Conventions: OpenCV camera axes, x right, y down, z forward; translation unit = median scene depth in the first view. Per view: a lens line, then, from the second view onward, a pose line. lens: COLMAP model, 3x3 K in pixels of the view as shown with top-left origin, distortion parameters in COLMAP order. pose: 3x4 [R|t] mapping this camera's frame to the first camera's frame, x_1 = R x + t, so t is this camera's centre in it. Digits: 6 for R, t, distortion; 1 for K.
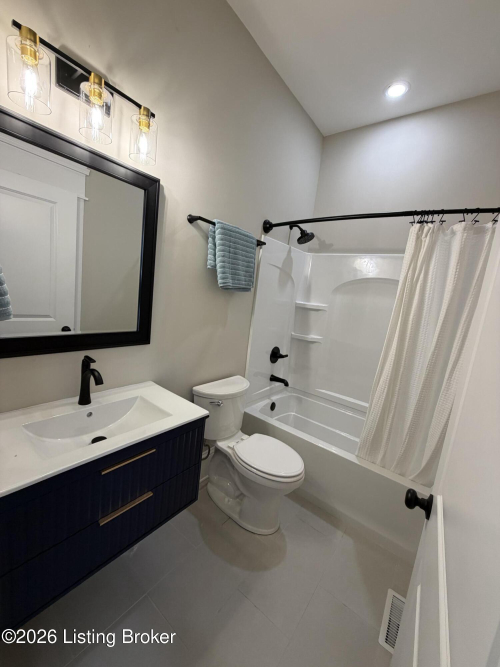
lens RADIAL K [[266.5, 0, 250.0], [0, 266.5, 333.5], [0, 0, 1]] dist [0.001061, 0.000155]
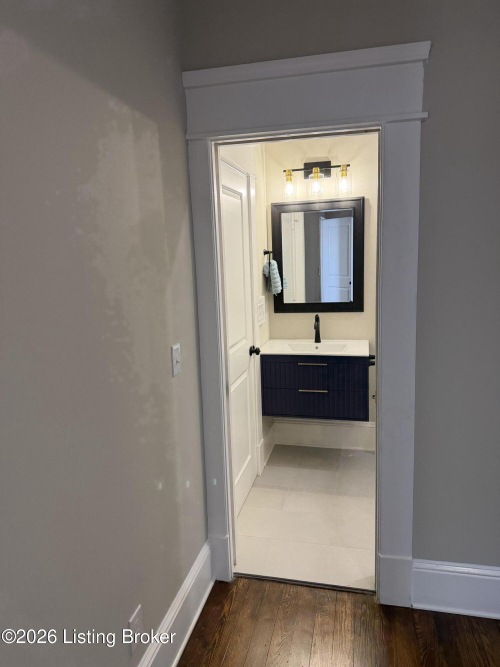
lens RADIAL K [[463.2, 0, 250.0], [0, 463.2, 333.5], [0, 0, 1]] dist [-0.002075, -0.001886]
pose [[0.400603, 0.022264, -0.915981, 1.967507], [-0.059828, 0.998207, -0.001903, 0.236139], [0.914296, 0.055564, 0.401216, -0.611309]]
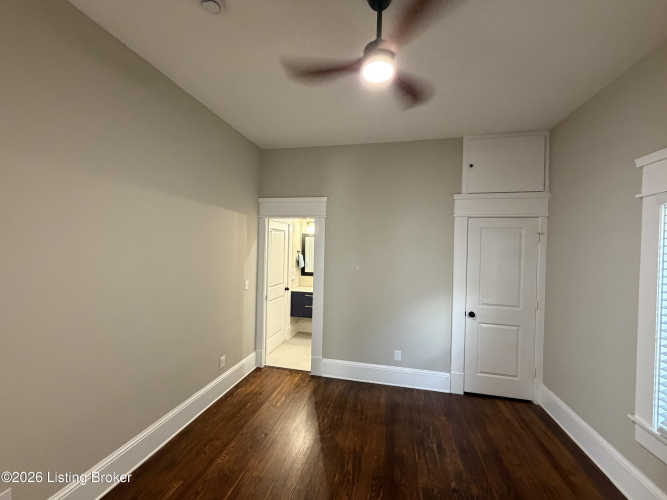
lens RADIAL K [[266.5, 0, 333.5], [0, 266.5, 250.0], [0, 0, 1]] dist [0.001061, 0.000155]
pose [[0.418035, -0.103416, -0.902525, 3.542589], [-0.110479, 0.980337, -0.163505, 0.335580], [0.901688, 0.168061, 0.398390, -0.576079]]
